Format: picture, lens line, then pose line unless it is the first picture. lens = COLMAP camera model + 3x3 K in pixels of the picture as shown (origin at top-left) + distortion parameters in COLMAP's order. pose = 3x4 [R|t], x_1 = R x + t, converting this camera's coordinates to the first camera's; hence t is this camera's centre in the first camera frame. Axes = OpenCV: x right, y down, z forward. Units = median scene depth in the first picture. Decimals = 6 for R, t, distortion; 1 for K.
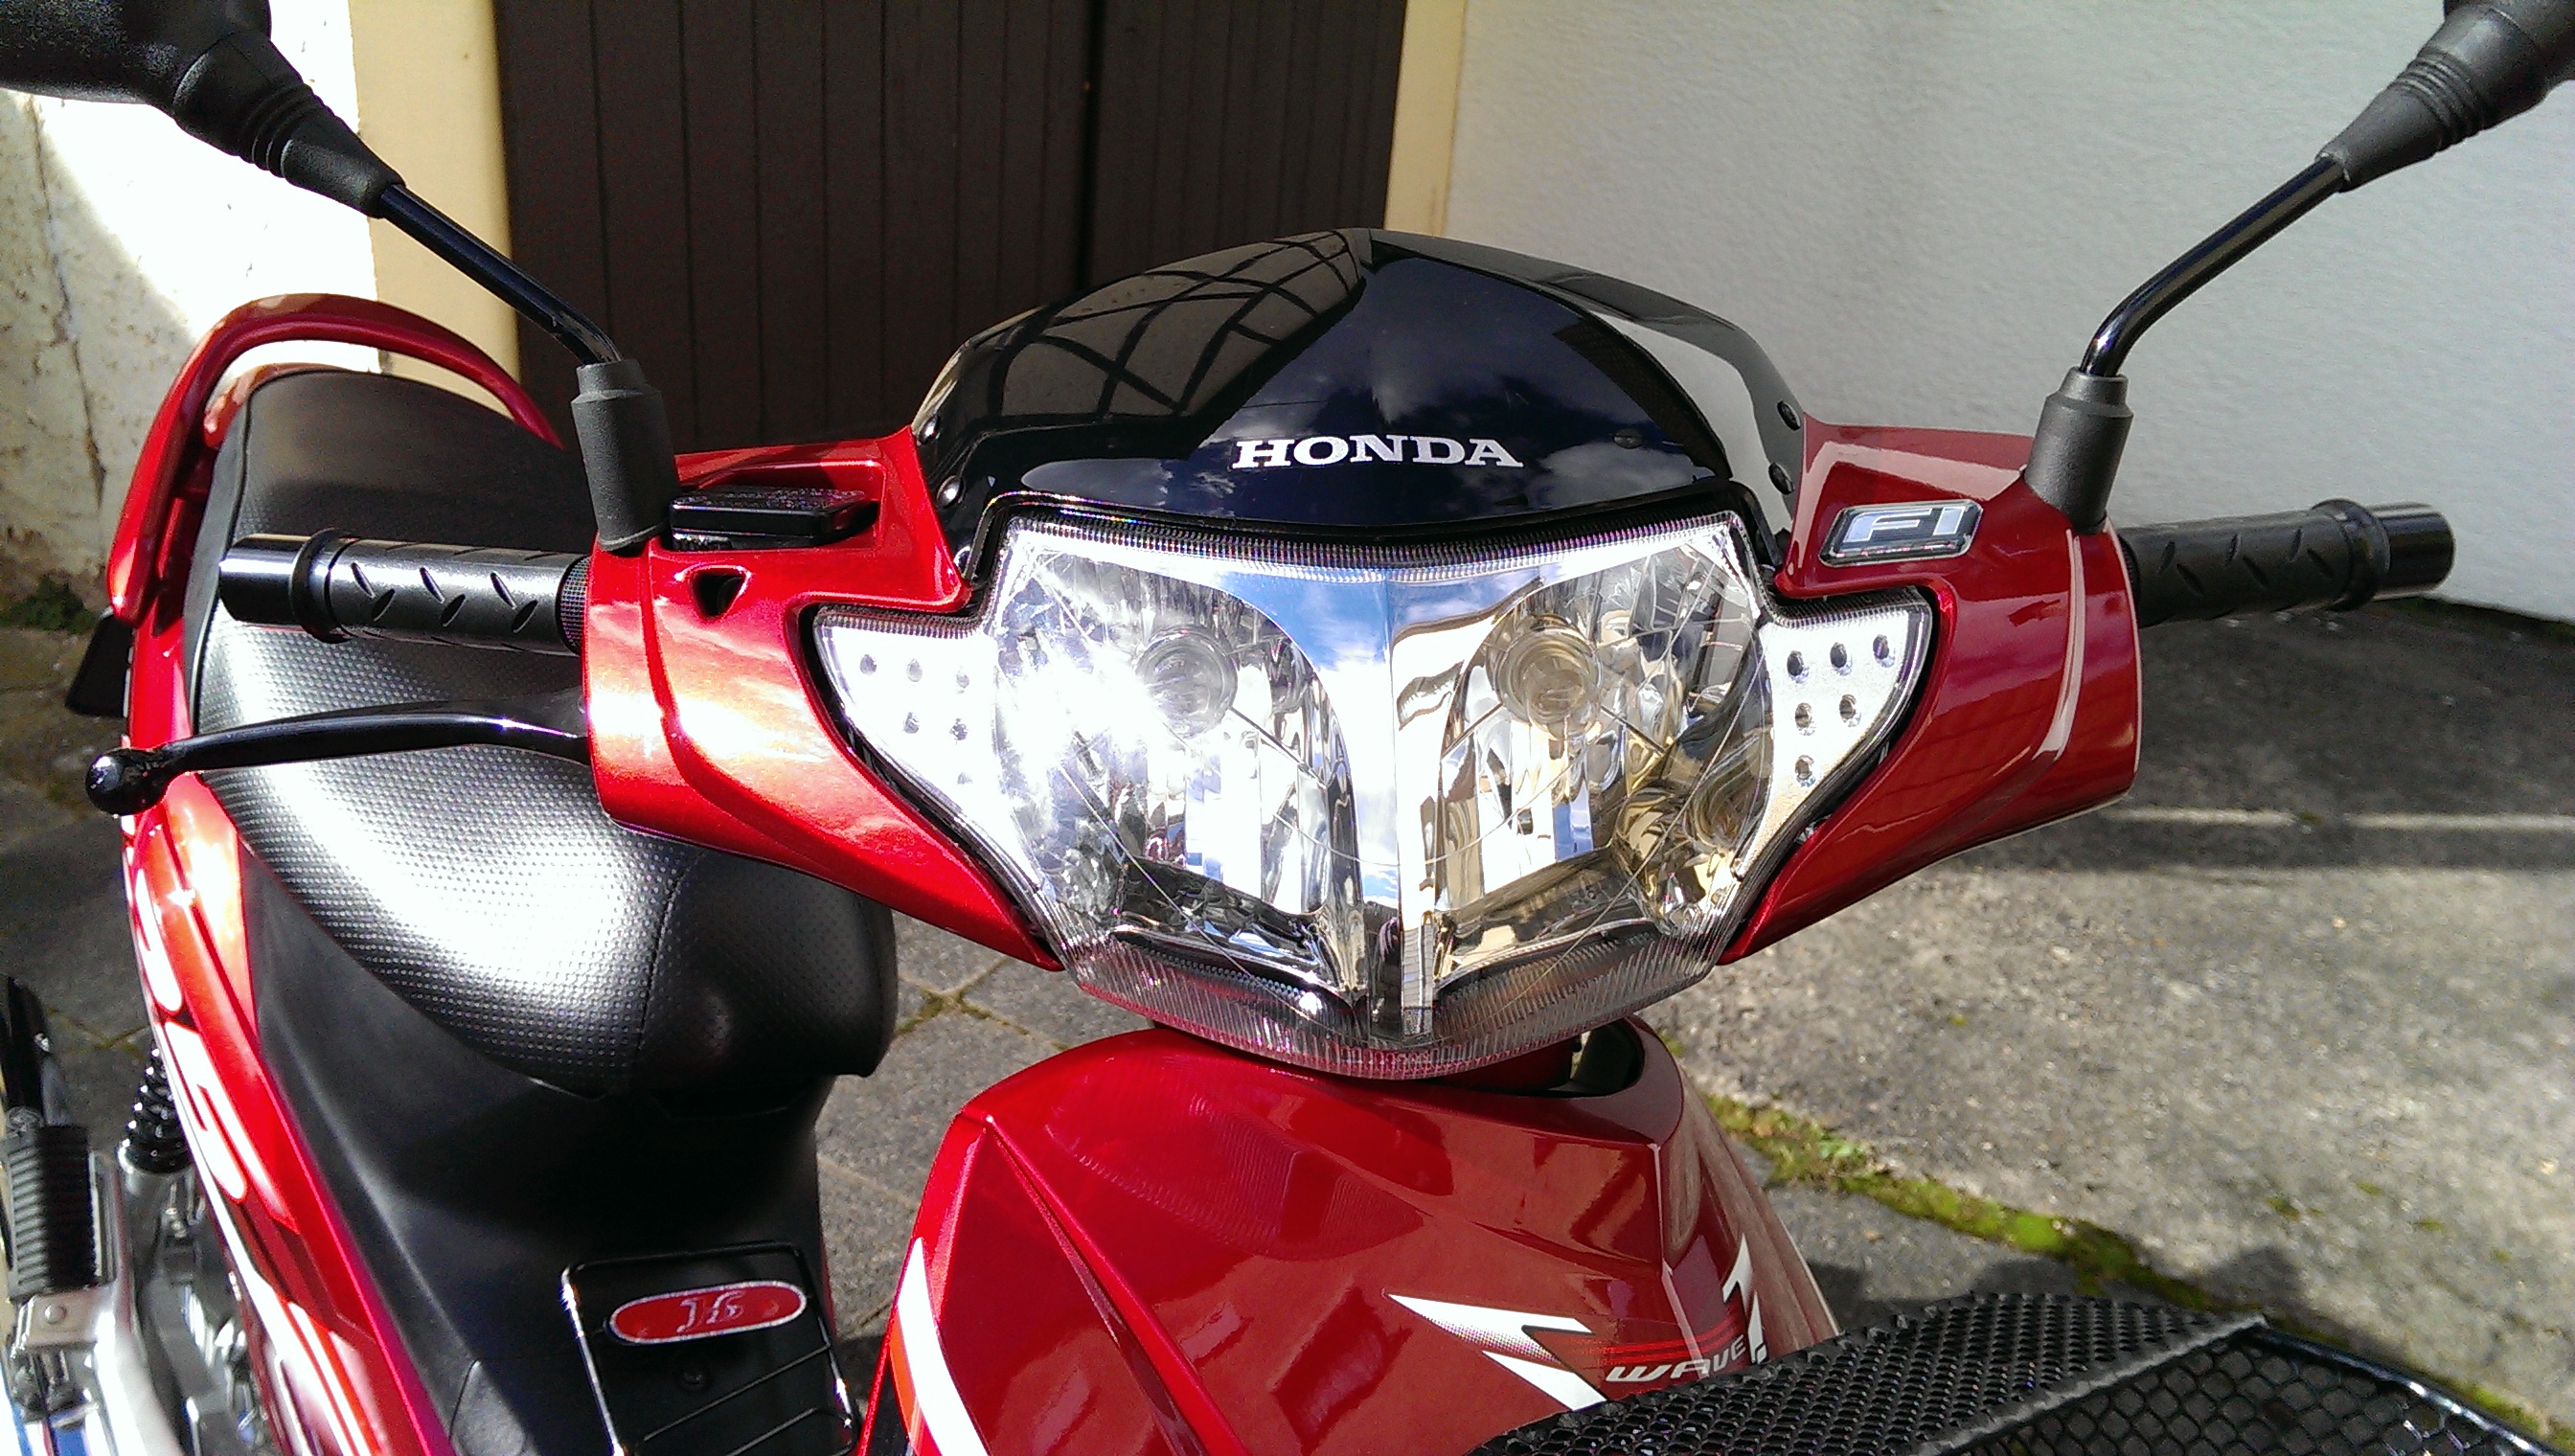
lens RADIAL K [[1889.9, 0, 1231.6], [0, 1889.9, 733.4], [0, 0, 1]] dist [0.067773, -0.098333]
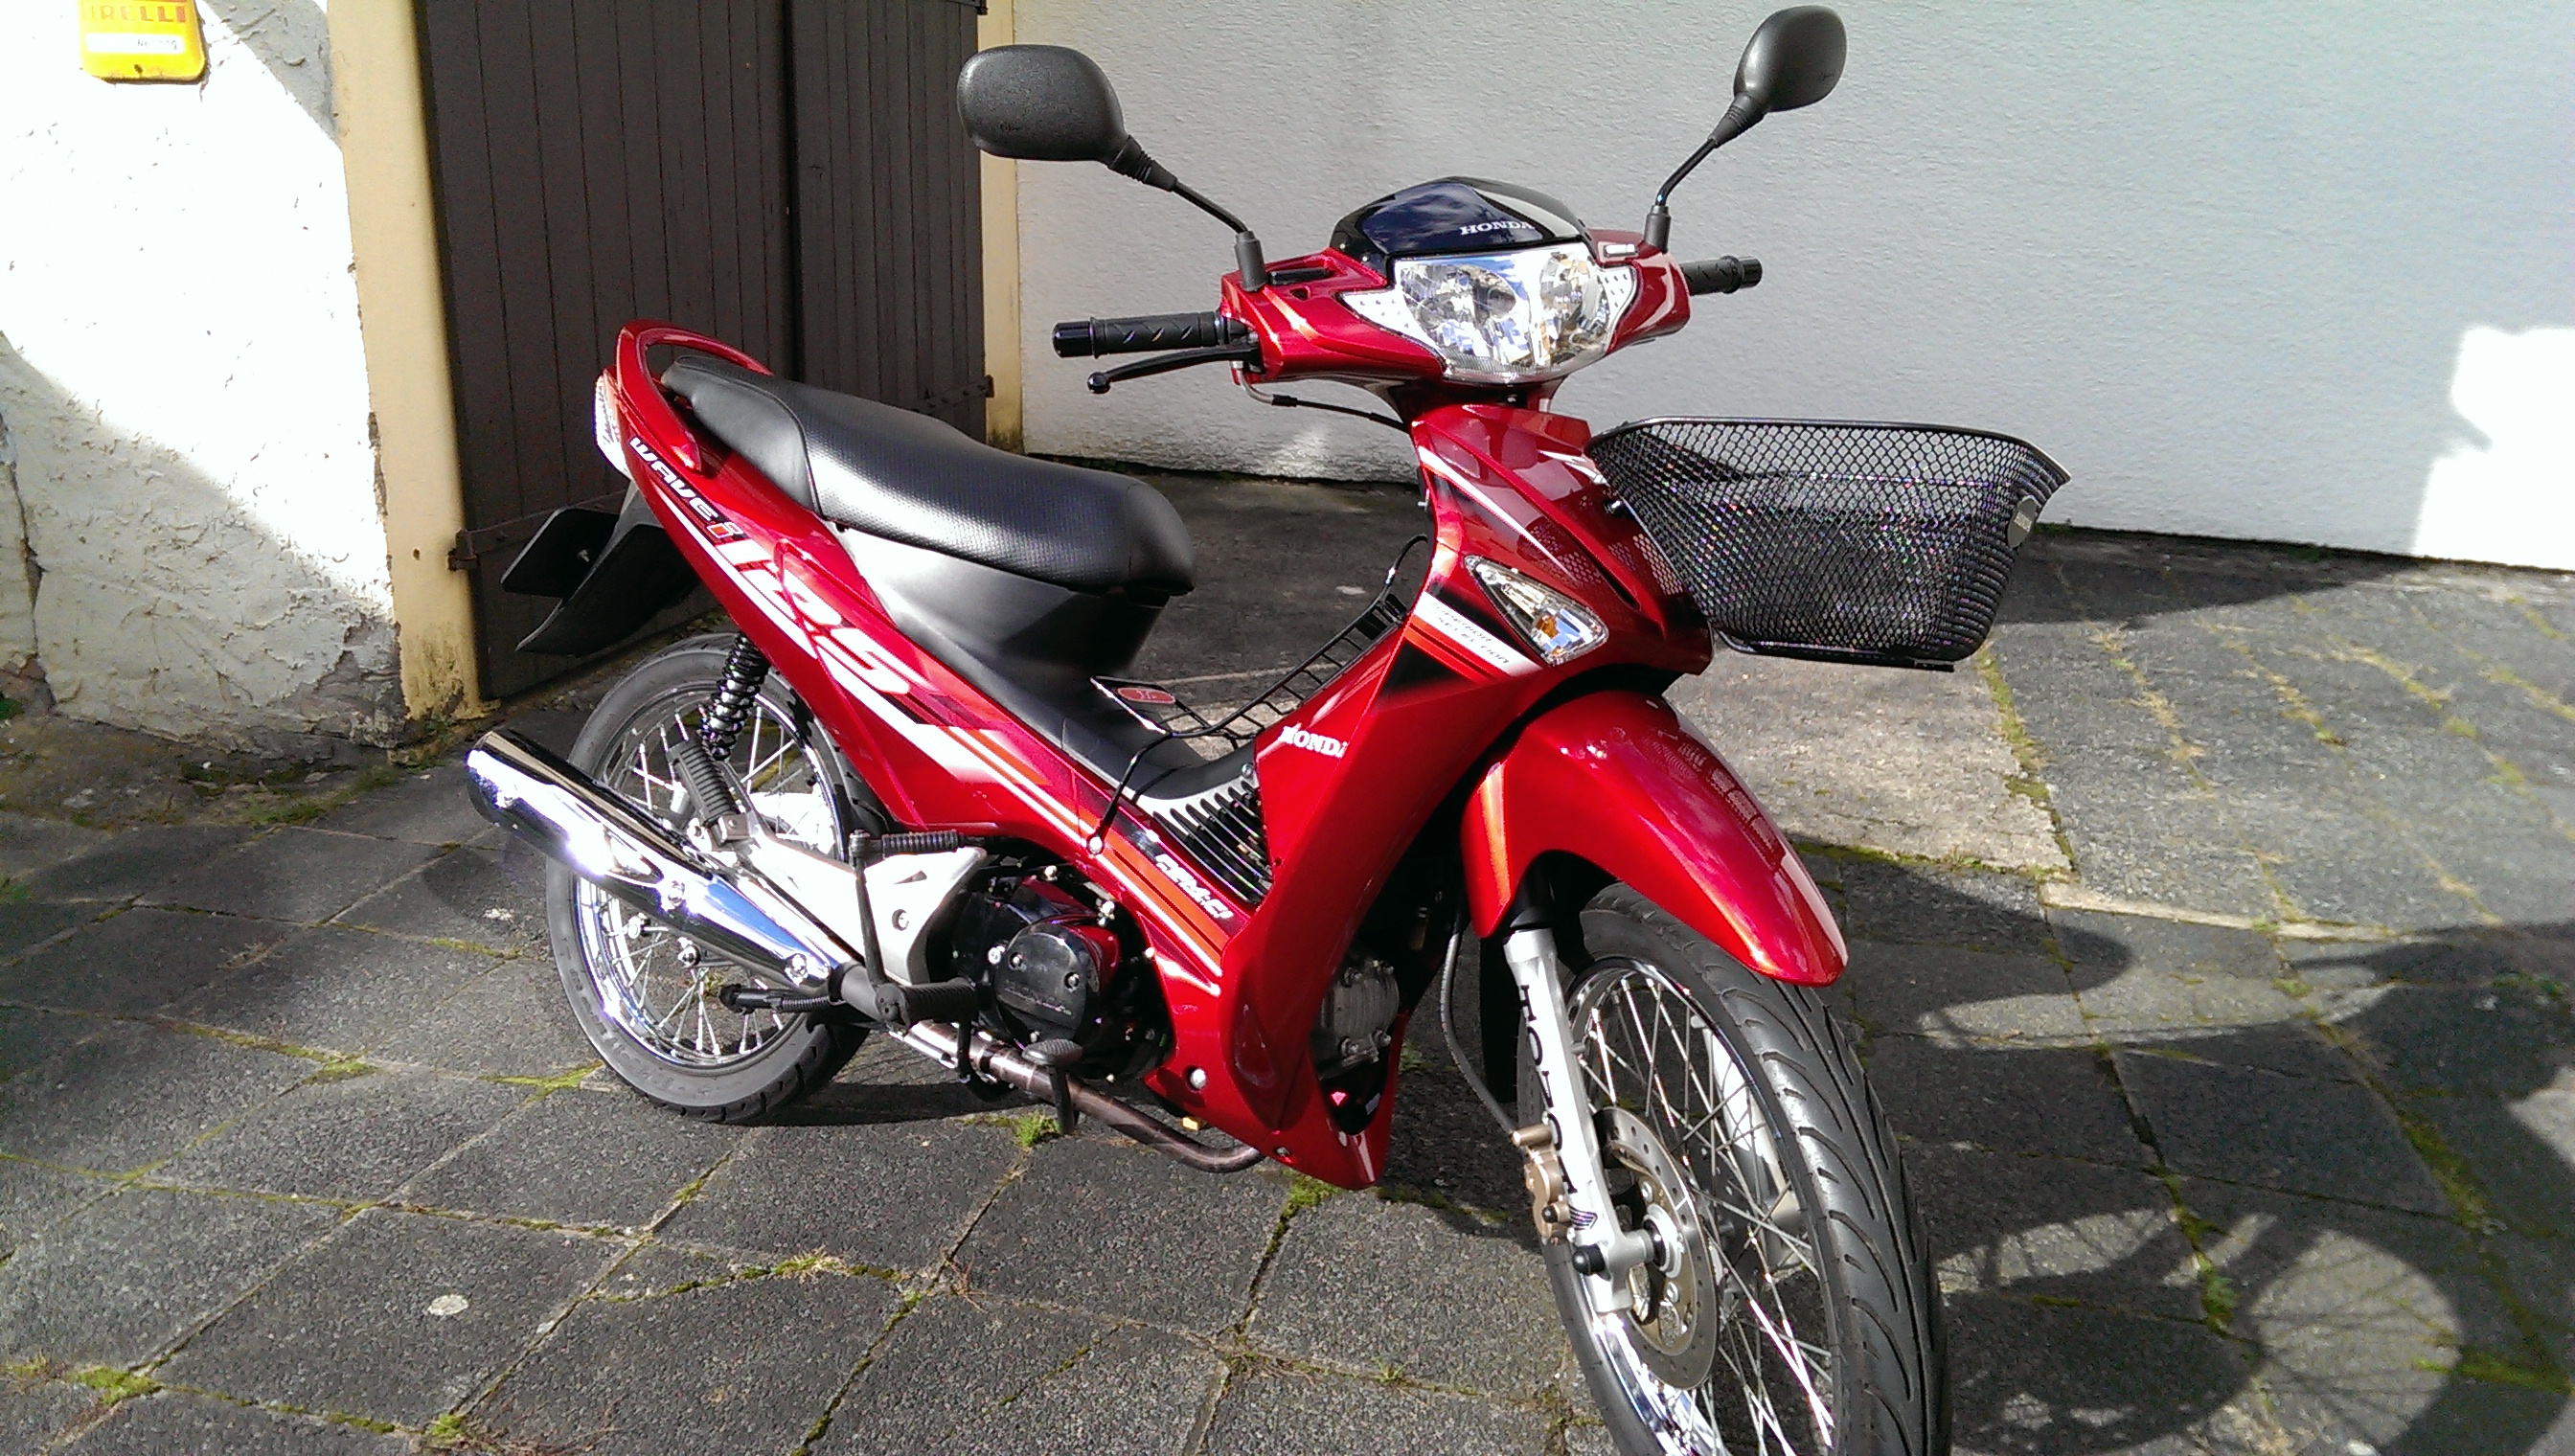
lens RADIAL K [[1889.9, 0, 1231.6], [0, 1889.9, 733.4], [0, 0, 1]] dist [0.067773, -0.098333]
pose [[0.951711, -0.136554, 0.274954, -0.291596], [0.154512, 0.986982, -0.044642, 0.168768], [-0.265279, 0.084970, 0.960420, -0.431951]]
